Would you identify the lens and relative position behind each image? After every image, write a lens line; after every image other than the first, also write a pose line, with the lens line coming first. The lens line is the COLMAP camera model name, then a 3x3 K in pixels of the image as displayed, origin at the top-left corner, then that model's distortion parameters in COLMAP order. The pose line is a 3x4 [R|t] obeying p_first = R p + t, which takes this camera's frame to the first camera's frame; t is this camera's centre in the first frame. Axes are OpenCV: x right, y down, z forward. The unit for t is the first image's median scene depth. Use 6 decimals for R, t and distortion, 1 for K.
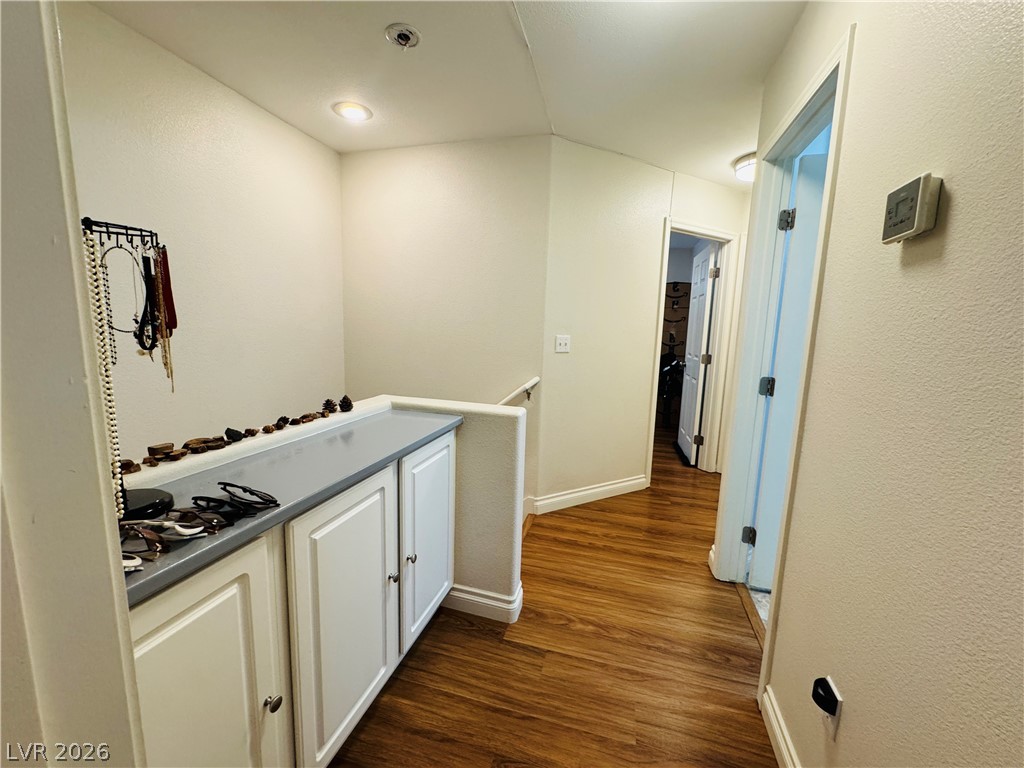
lens RADIAL K [[408.2, 0, 512.0], [0, 408.2, 384.0], [0, 0, 1]] dist [-0.003946, 0.000149]
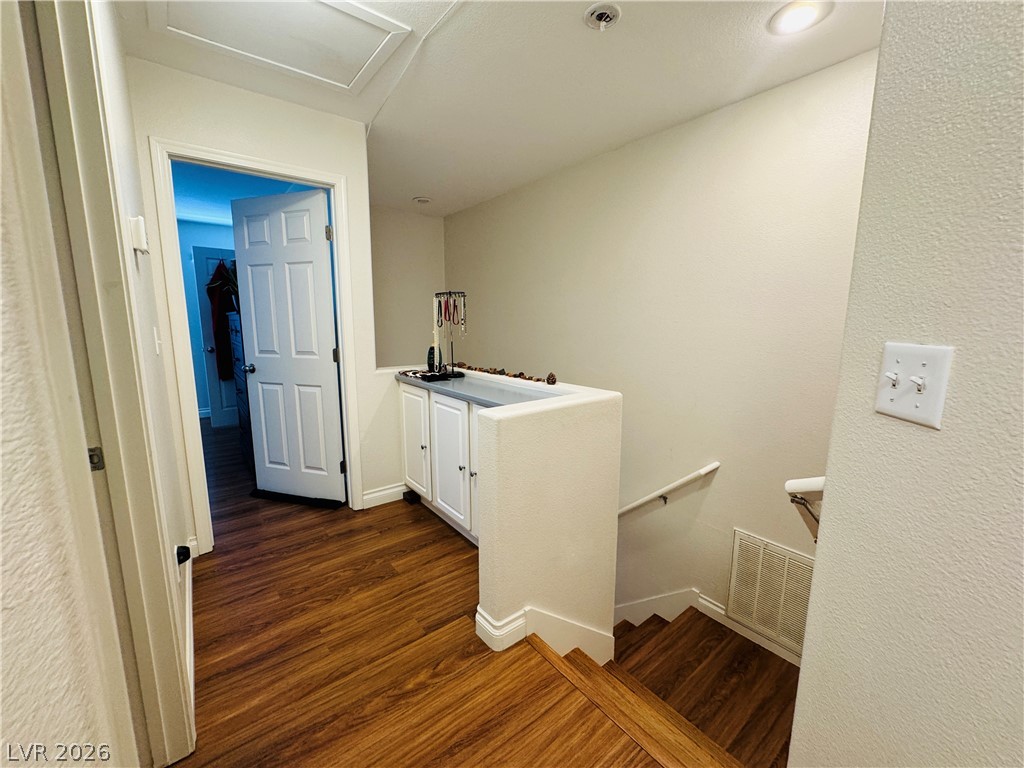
lens RADIAL K [[408.2, 0, 512.0], [0, 408.2, 384.0], [0, 0, 1]] dist [-0.003946, 0.000149]
pose [[-0.582013, 0.092231, -0.807932, 0.751288], [-0.137938, 0.967951, 0.209865, -0.198030], [0.801395, 0.233589, -0.550638, 1.642927]]
